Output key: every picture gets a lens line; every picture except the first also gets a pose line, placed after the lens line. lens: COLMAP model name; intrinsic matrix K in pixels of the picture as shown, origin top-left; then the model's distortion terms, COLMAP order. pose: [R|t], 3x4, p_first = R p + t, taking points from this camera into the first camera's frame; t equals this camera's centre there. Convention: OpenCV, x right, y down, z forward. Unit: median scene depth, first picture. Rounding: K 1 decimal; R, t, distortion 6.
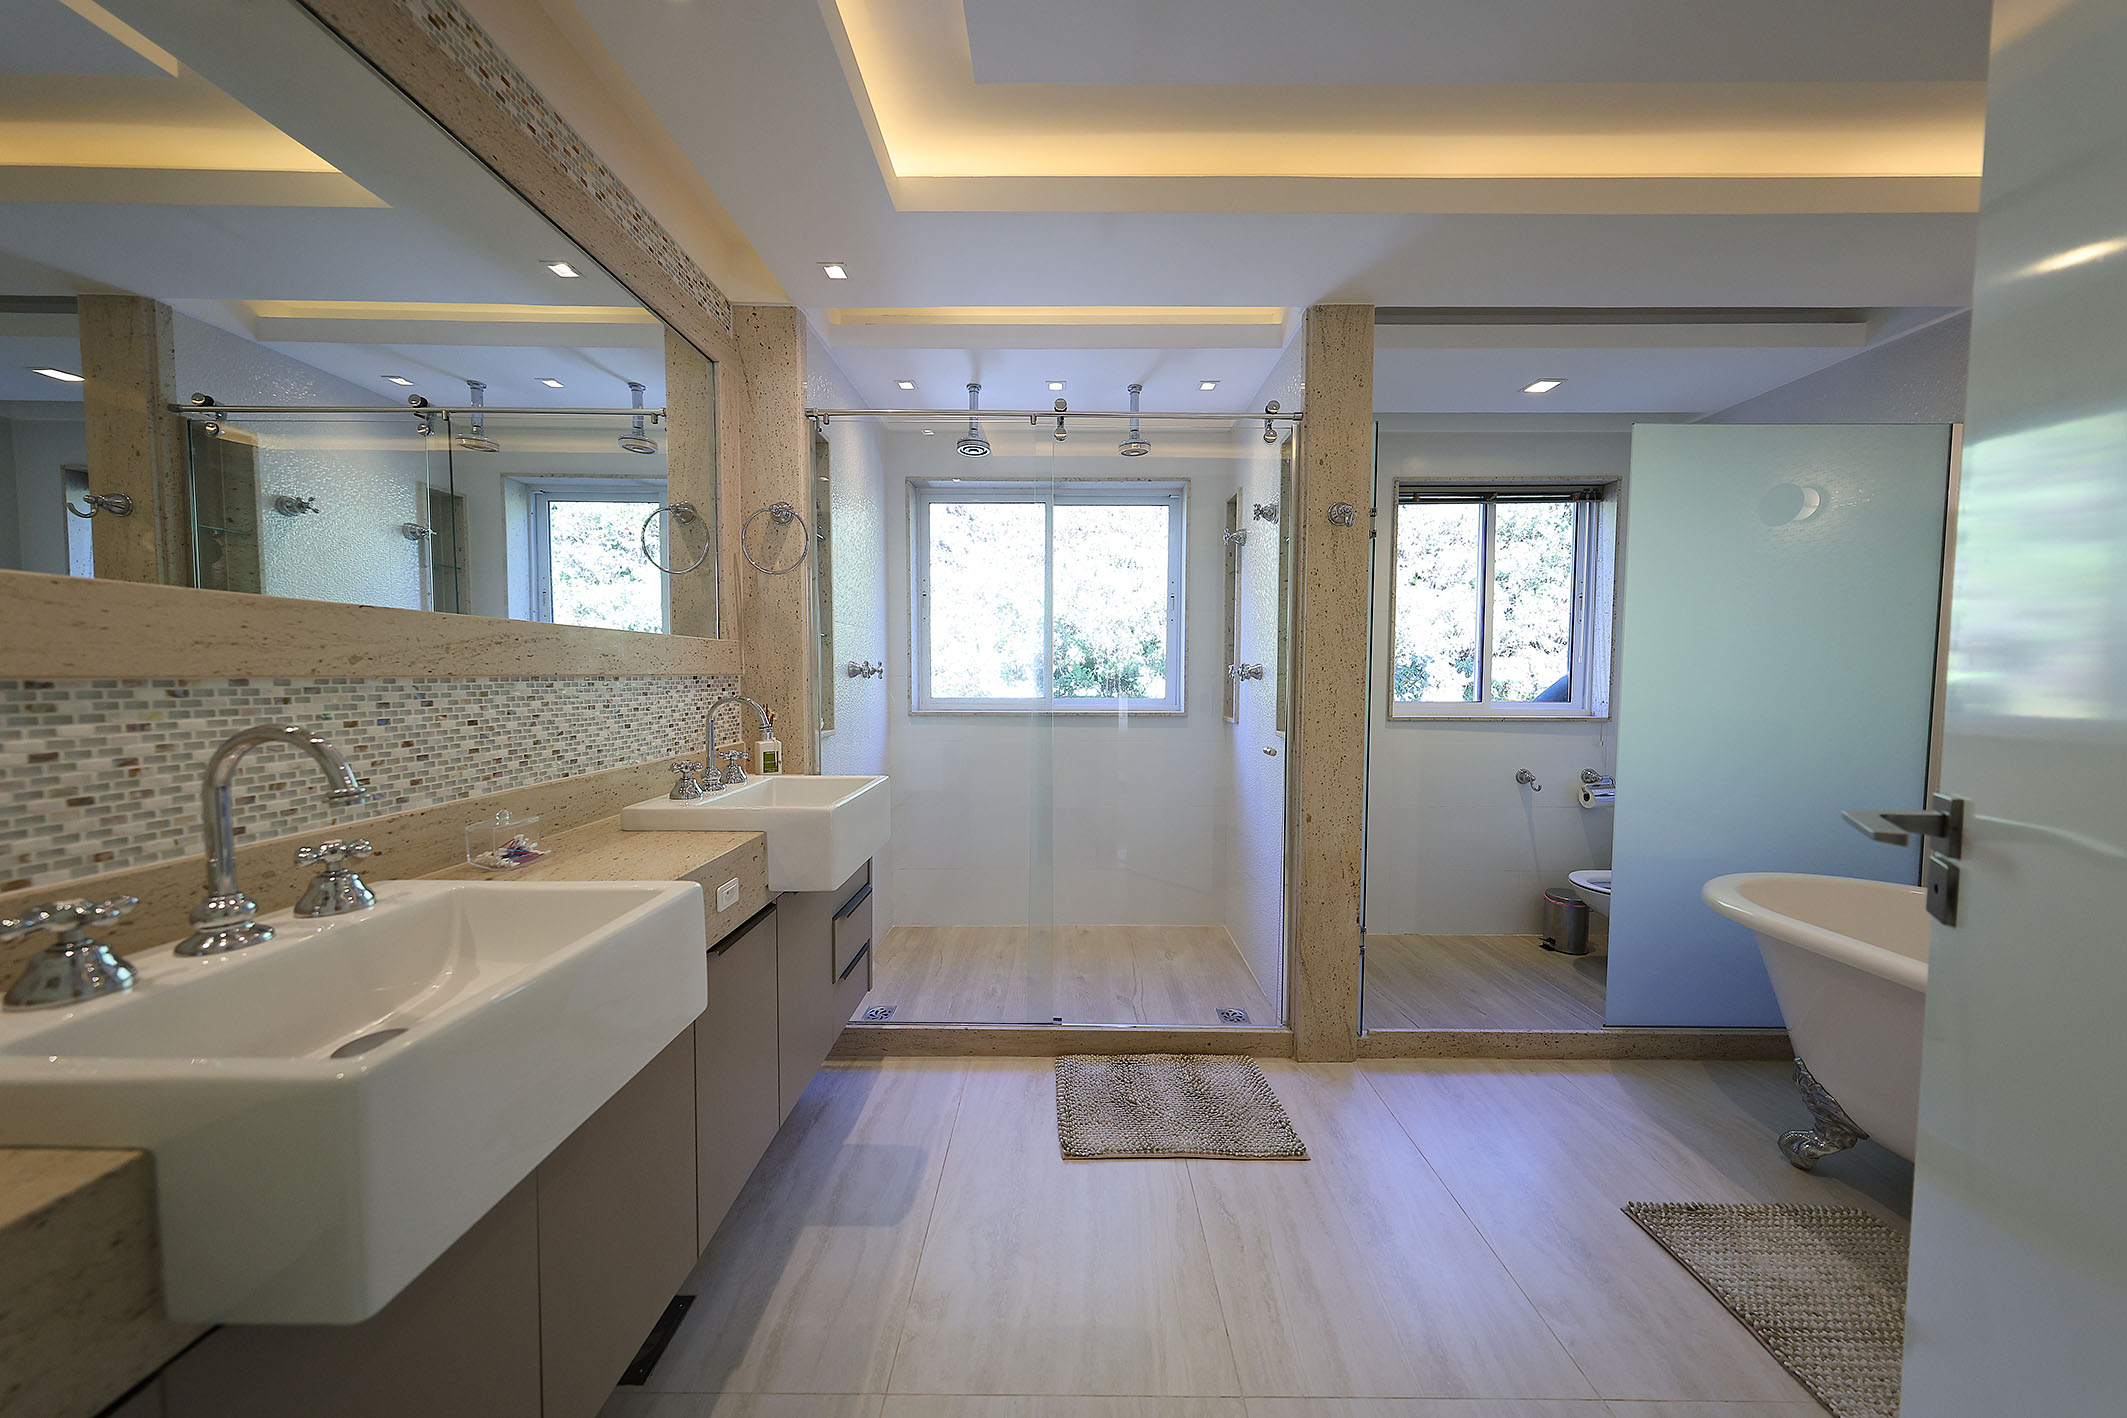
lens RADIAL K [[662.0, 0, 1065.8], [0, 662.0, 703.6], [0, 0, 1]] dist [0.001341, 0.000119]
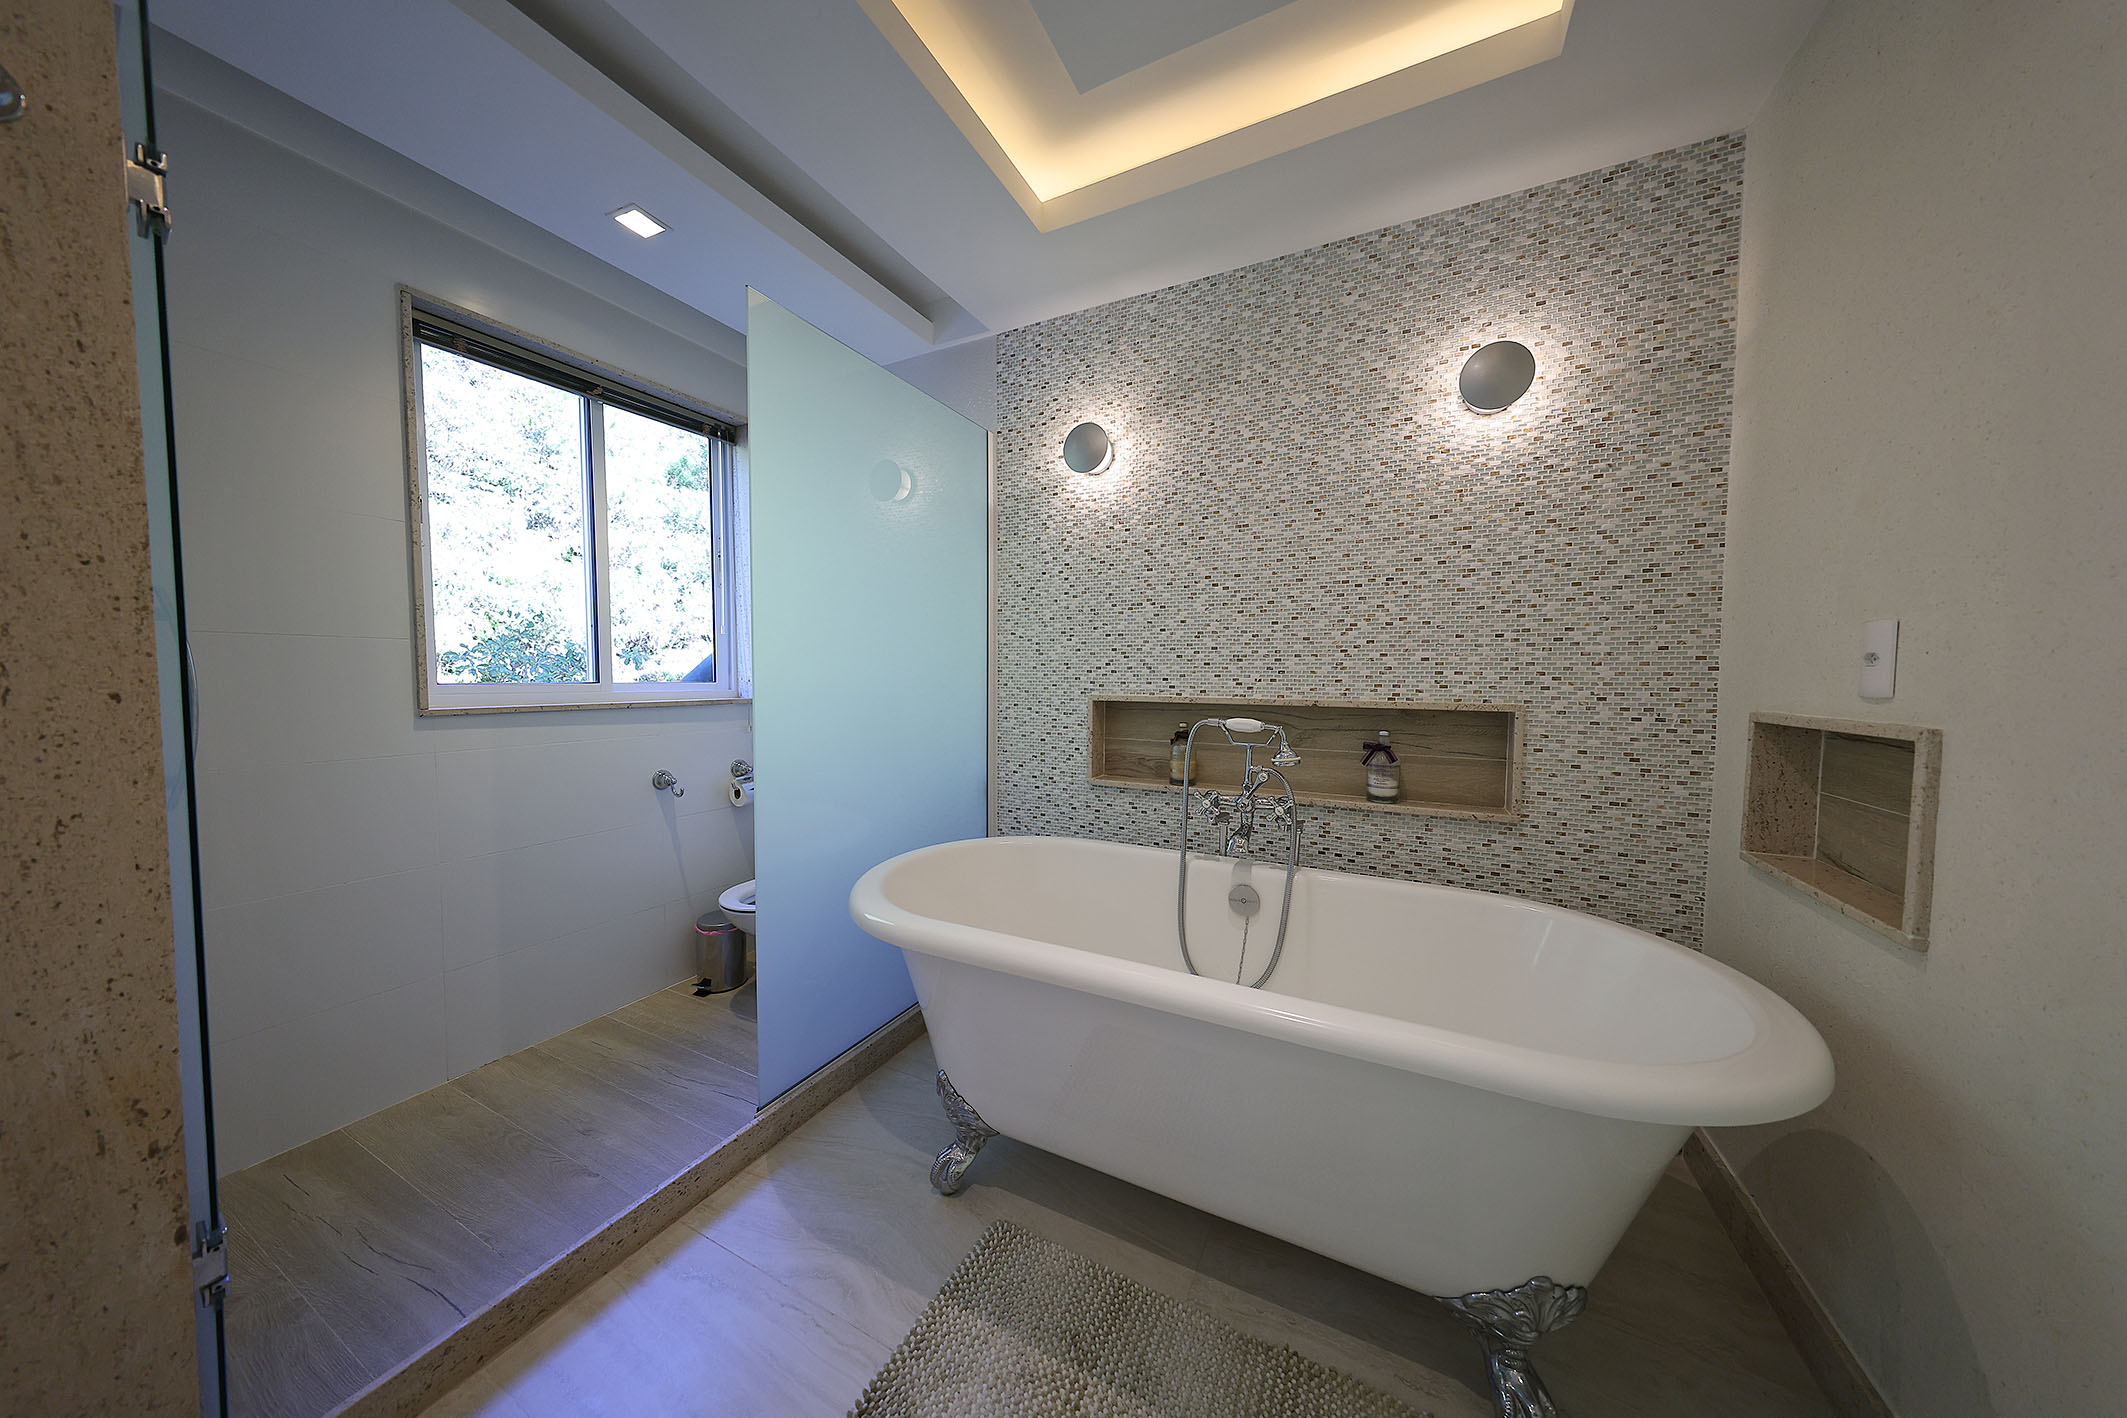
lens RADIAL K [[662.0, 0, 1061.3], [0, 662.0, 707.4], [0, 0, 1]] dist [0.001341, 0.000119]
pose [[0.456980, -0.046220, 0.888275, 0.247738], [0.038138, 0.998749, 0.032348, 0.021449], [-0.888659, 0.019094, 0.458171, 0.263540]]
